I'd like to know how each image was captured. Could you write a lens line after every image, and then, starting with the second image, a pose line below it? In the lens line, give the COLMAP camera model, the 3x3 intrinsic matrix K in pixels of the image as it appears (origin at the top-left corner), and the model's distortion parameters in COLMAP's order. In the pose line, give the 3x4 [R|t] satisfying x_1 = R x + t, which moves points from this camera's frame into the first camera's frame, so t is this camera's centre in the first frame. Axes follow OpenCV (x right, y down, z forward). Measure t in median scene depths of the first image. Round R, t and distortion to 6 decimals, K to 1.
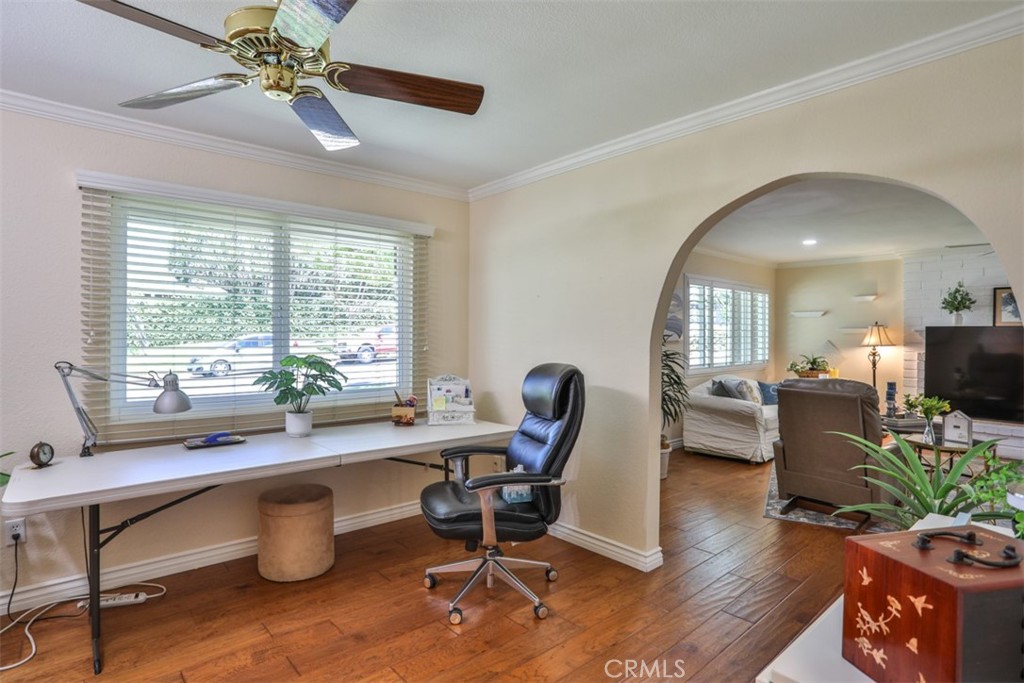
lens RADIAL K [[525.9, 0, 512.0], [0, 525.9, 341.5], [0, 0, 1]] dist [-0.078925, 0.000983]
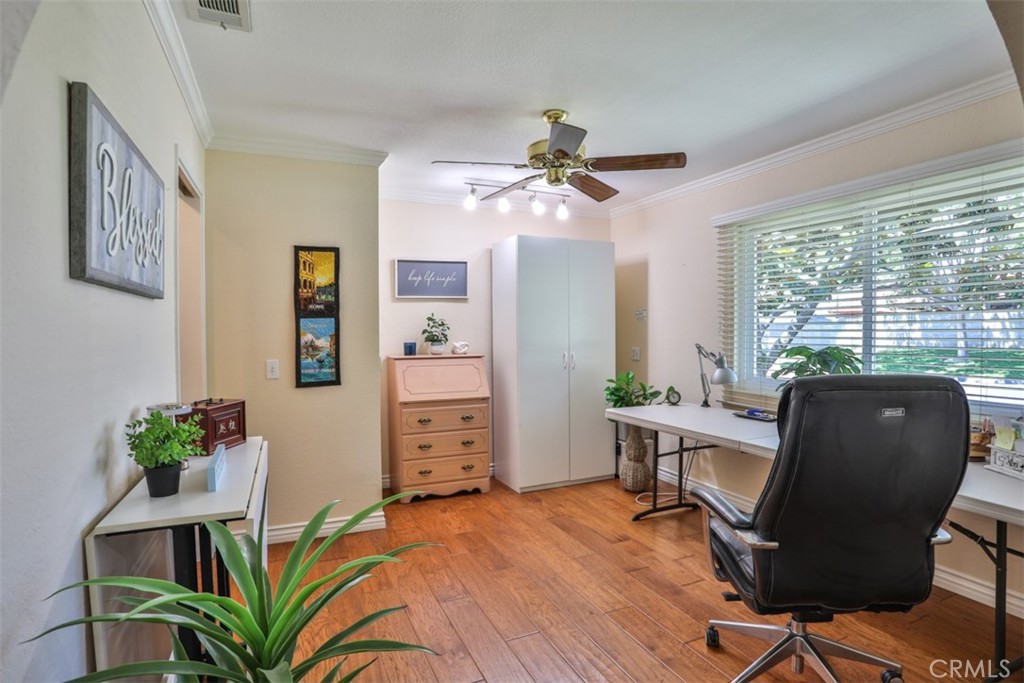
lens RADIAL K [[525.9, 0, 512.0], [0, 525.9, 341.5], [0, 0, 1]] dist [-0.078925, 0.000983]
pose [[-0.312277, 0.025101, -0.949660, 0.801360], [-0.002786, 0.999622, 0.027338, -0.008664], [0.949987, 0.011182, -0.312089, 0.901642]]
